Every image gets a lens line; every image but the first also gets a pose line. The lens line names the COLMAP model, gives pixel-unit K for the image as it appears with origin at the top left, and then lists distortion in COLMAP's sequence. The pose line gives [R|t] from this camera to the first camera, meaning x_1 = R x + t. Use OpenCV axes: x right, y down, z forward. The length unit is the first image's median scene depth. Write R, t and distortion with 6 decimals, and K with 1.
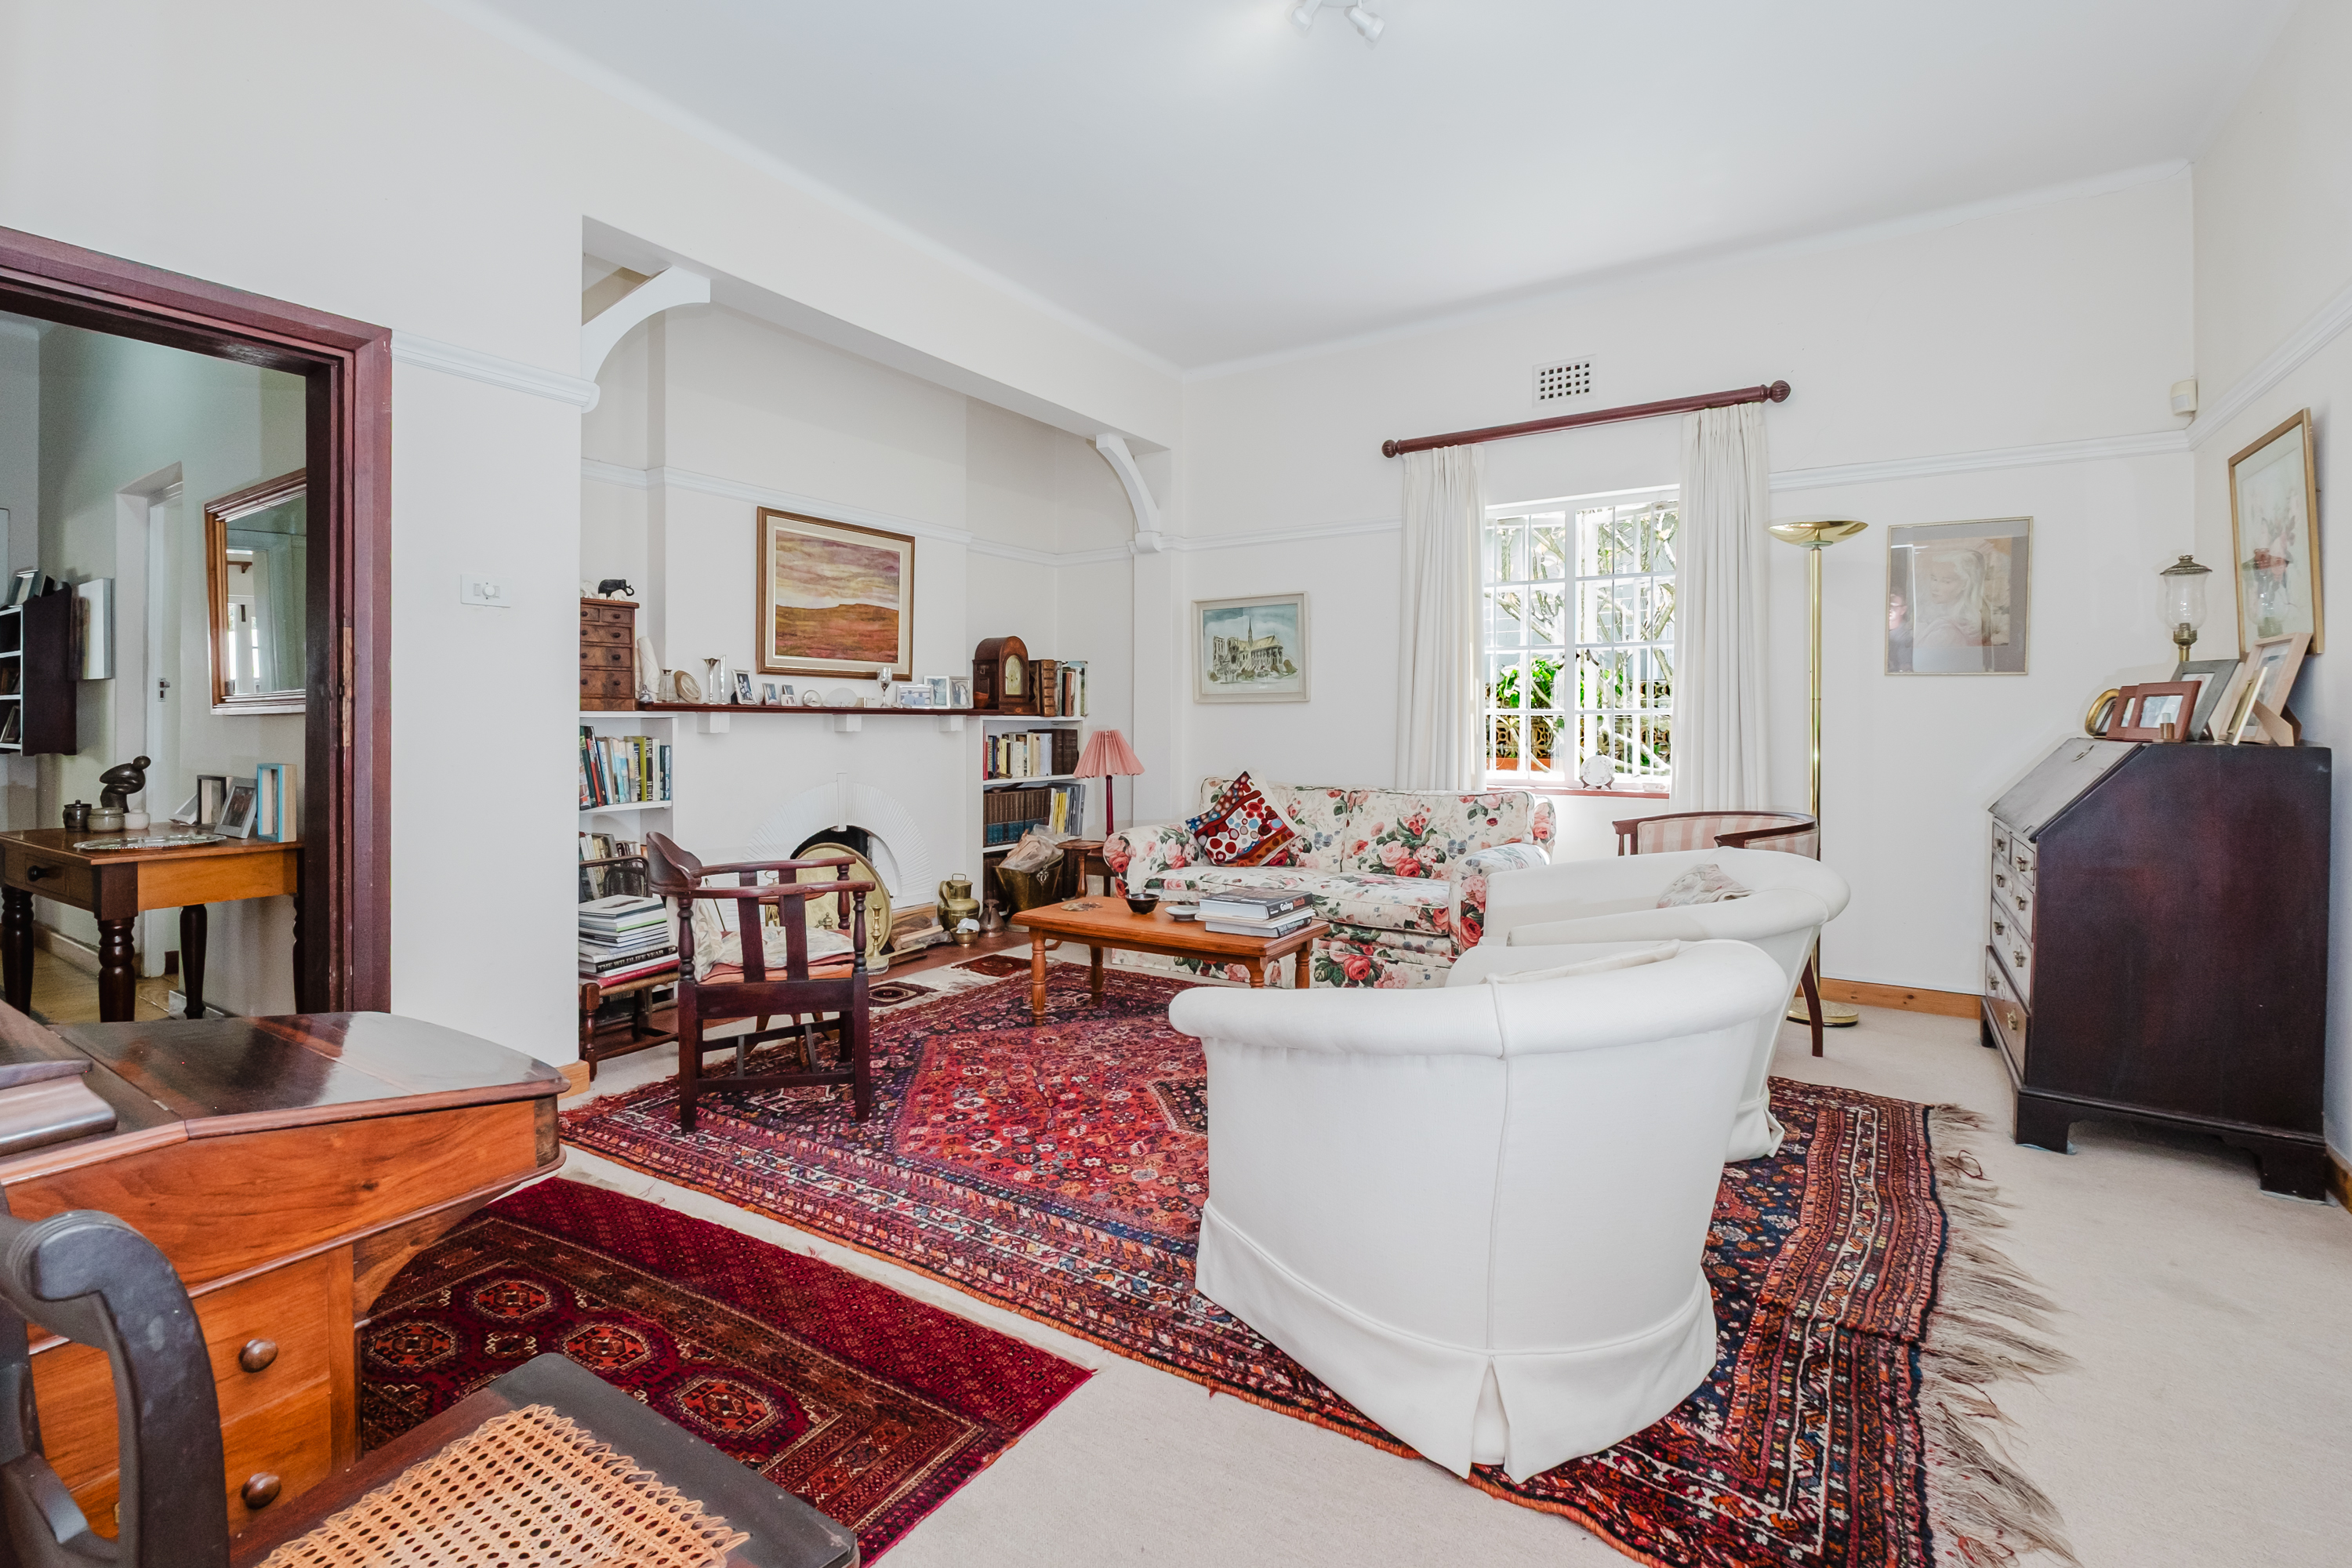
lens RADIAL K [[1055.0, 0, 1168.2], [0, 1055.0, 732.7], [0, 0, 1]] dist [-0.003229, -0.000845]
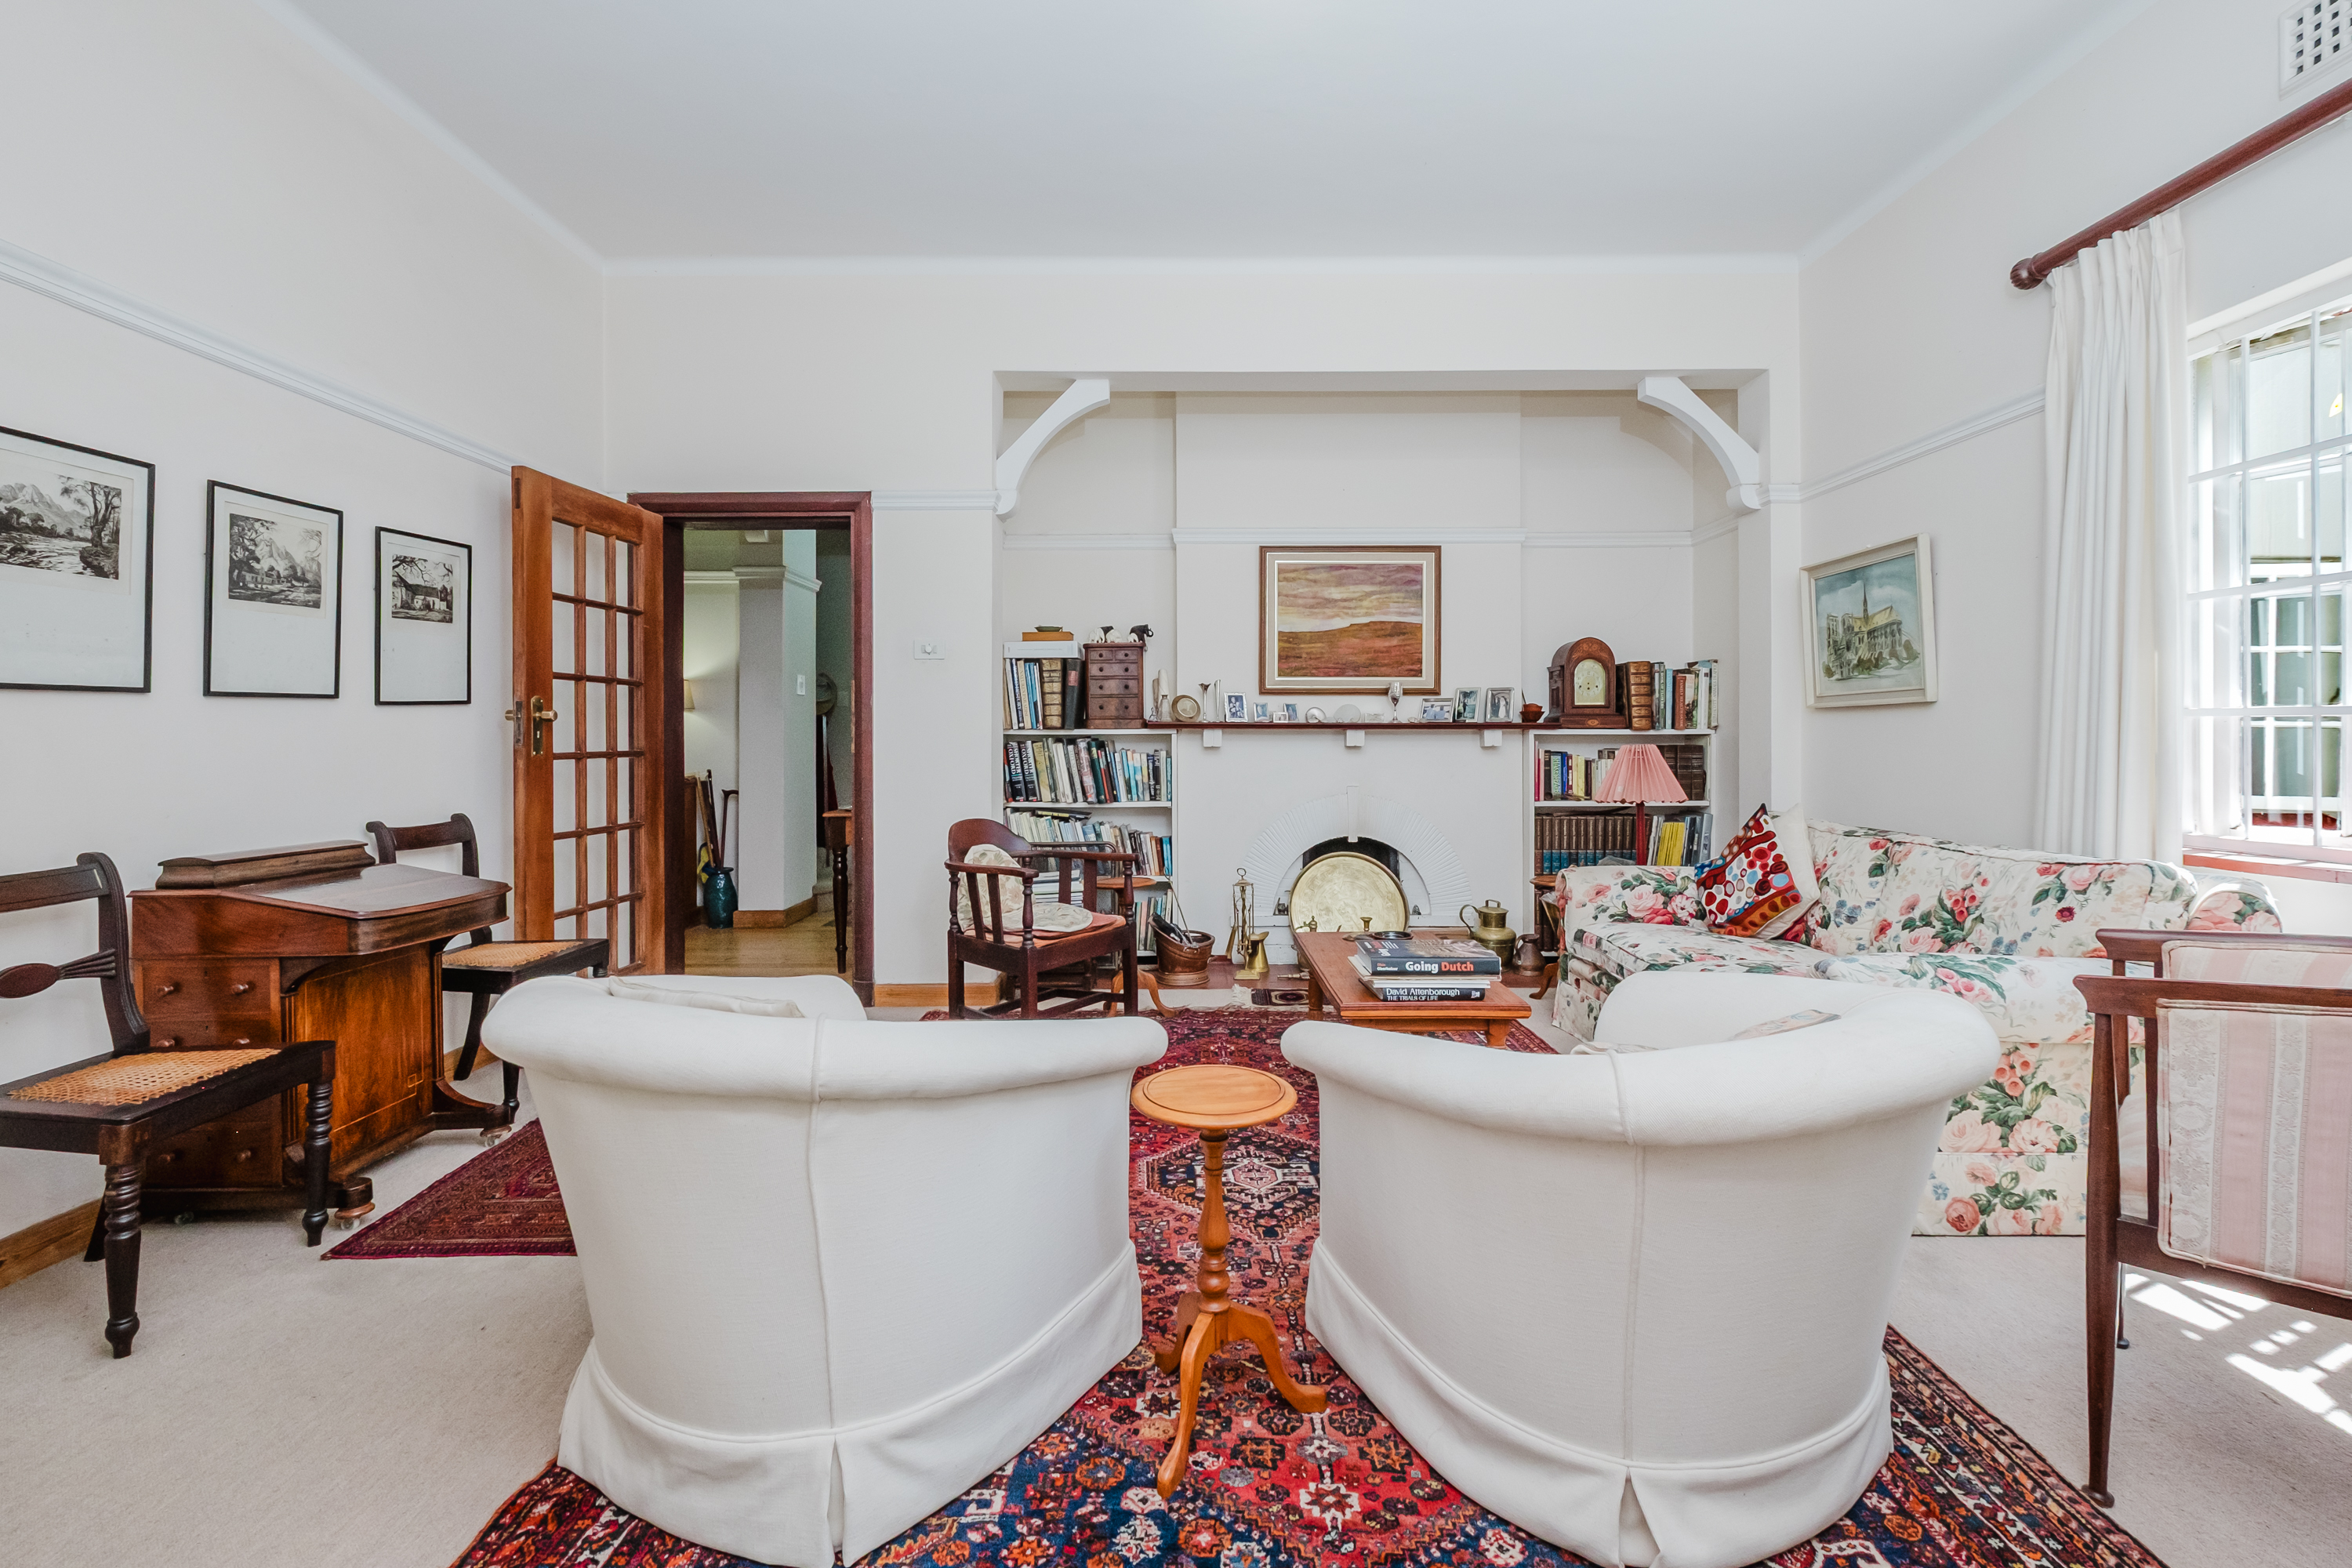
lens RADIAL K [[1055.0, 0, 1168.2], [0, 1055.0, 732.7], [0, 0, 1]] dist [-0.003229, -0.000845]
pose [[0.540923, -0.007769, -0.841036, 0.471363], [-0.005822, 0.999899, -0.012981, 0.000366], [0.841052, 0.011918, 0.540823, 0.285656]]
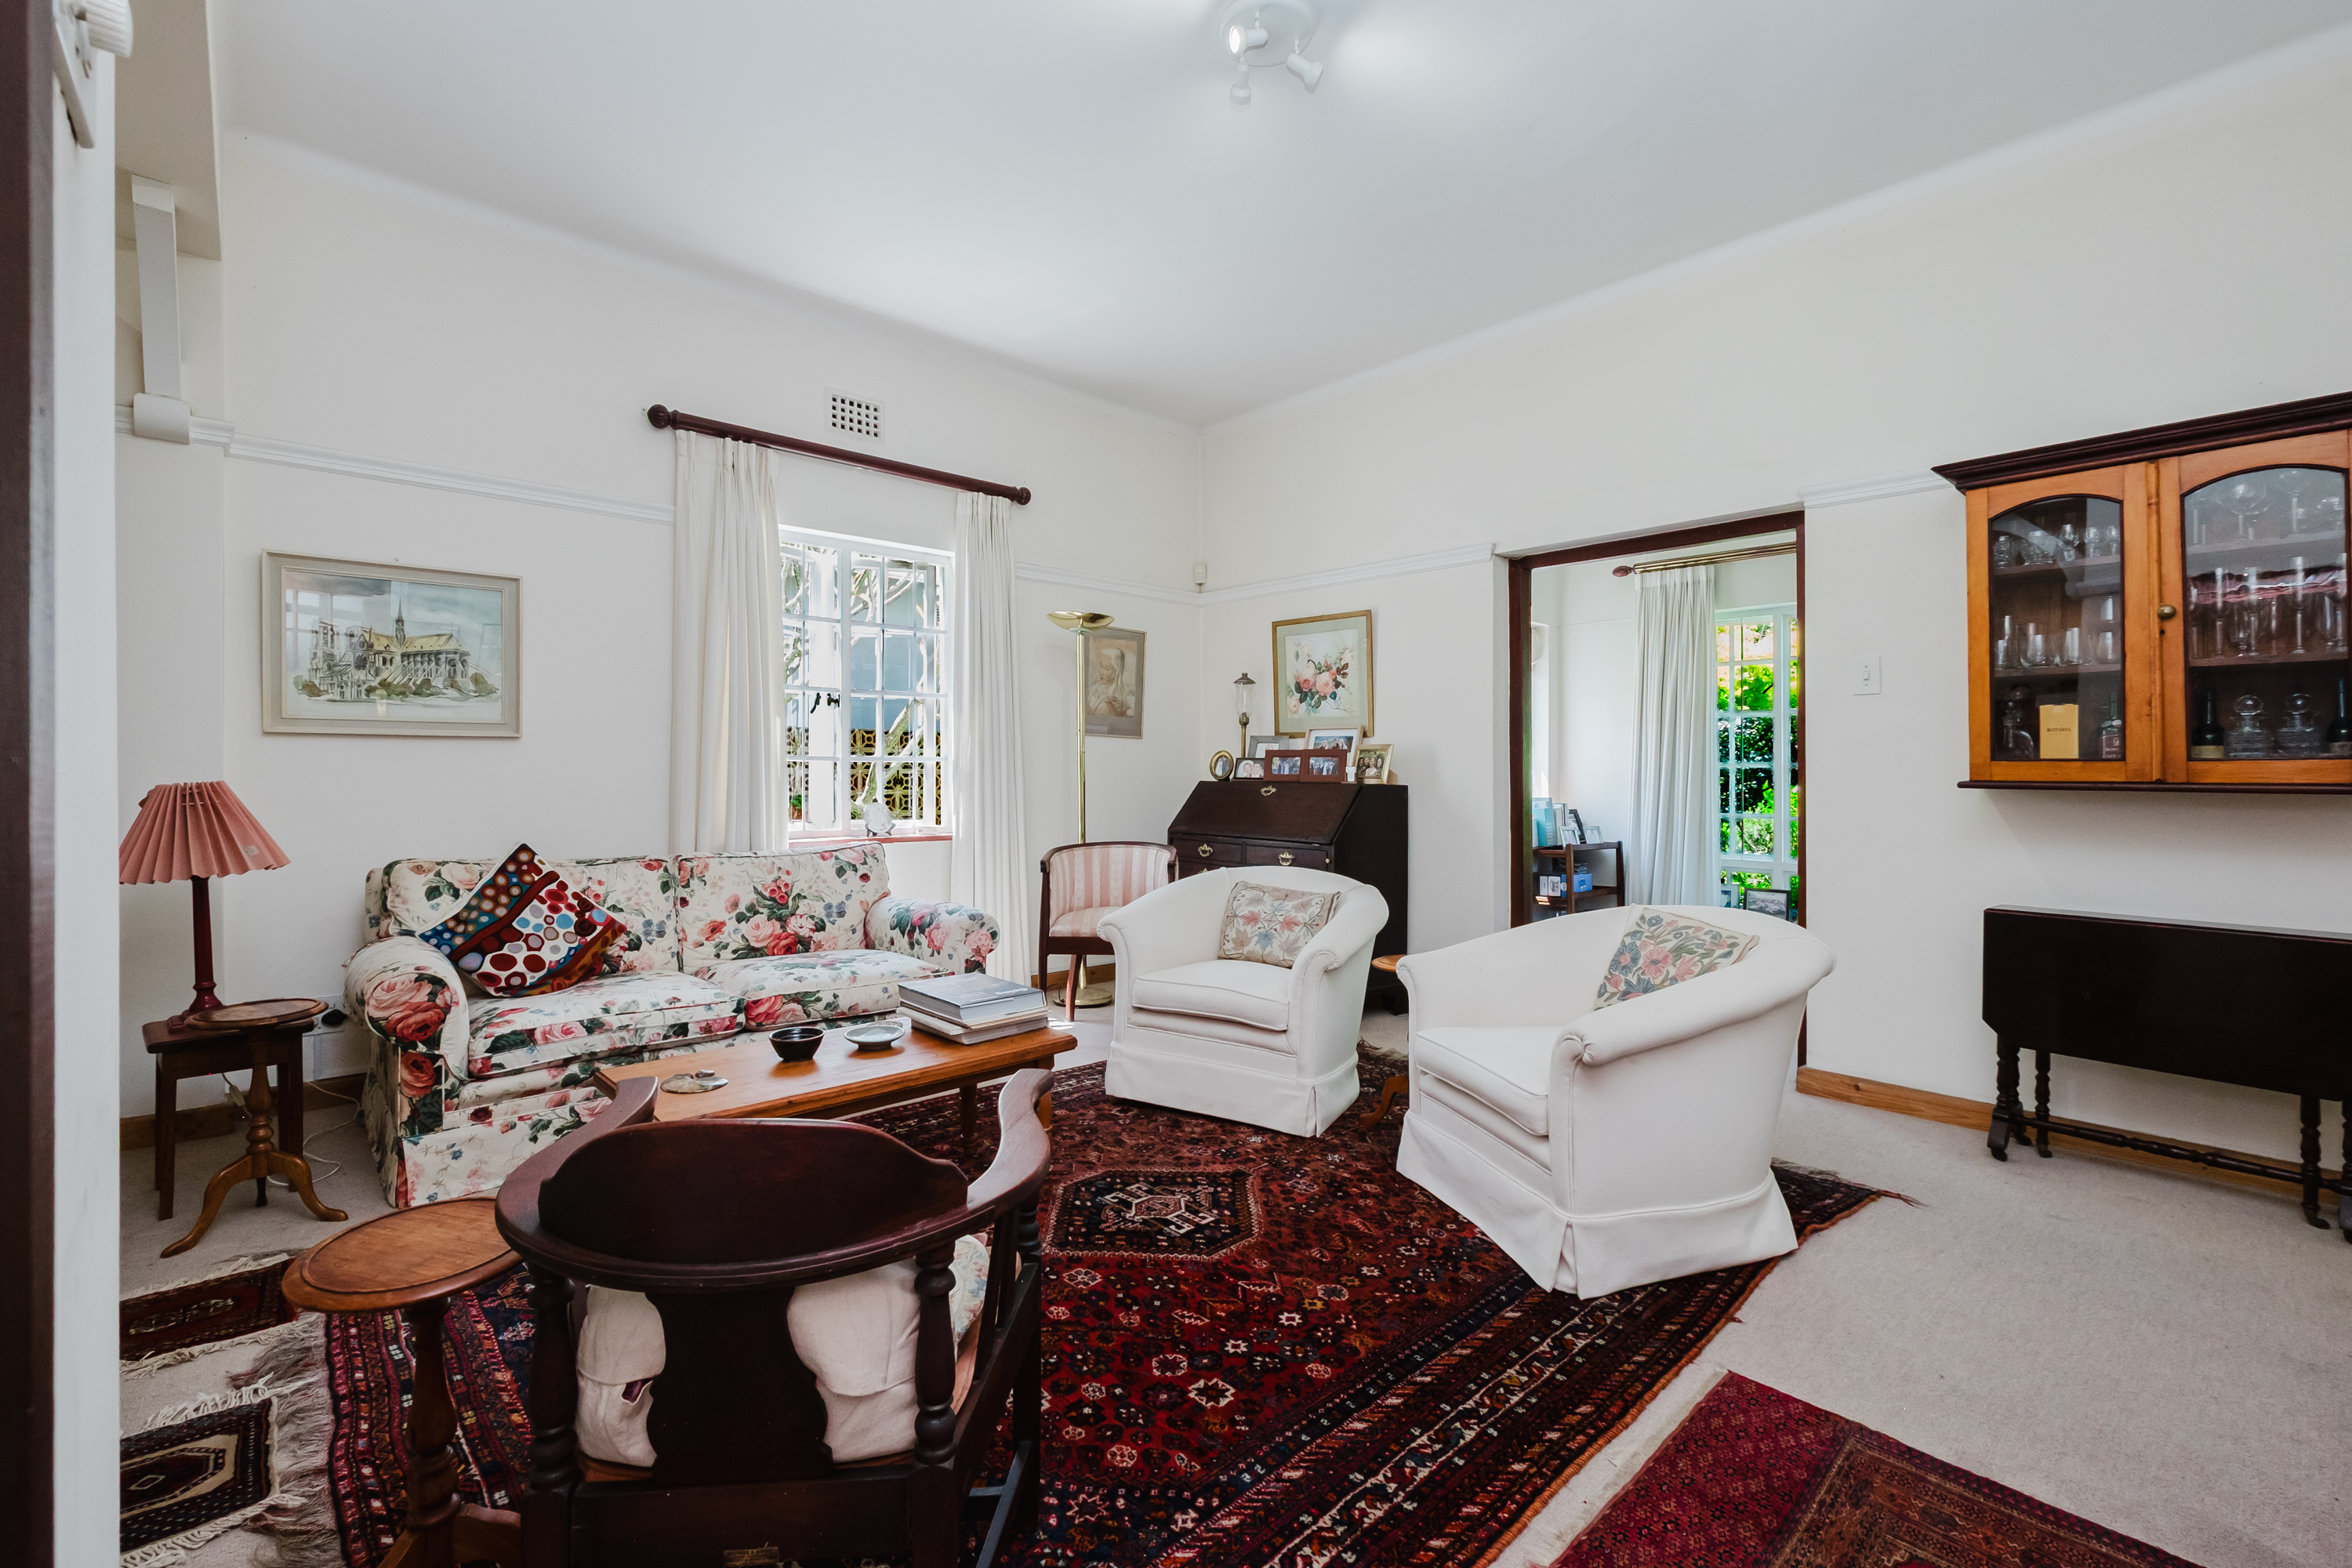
lens RADIAL K [[1033.8, 0, 1163.8], [0, 1033.8, 774.3], [0, 0, 1]] dist [-0.000129, -0.000142]
pose [[0.253855, -0.005112, 0.967229, -0.458805], [0.002371, 0.999986, 0.004663, -0.008687], [-0.967239, 0.001110, 0.253864, 0.473025]]
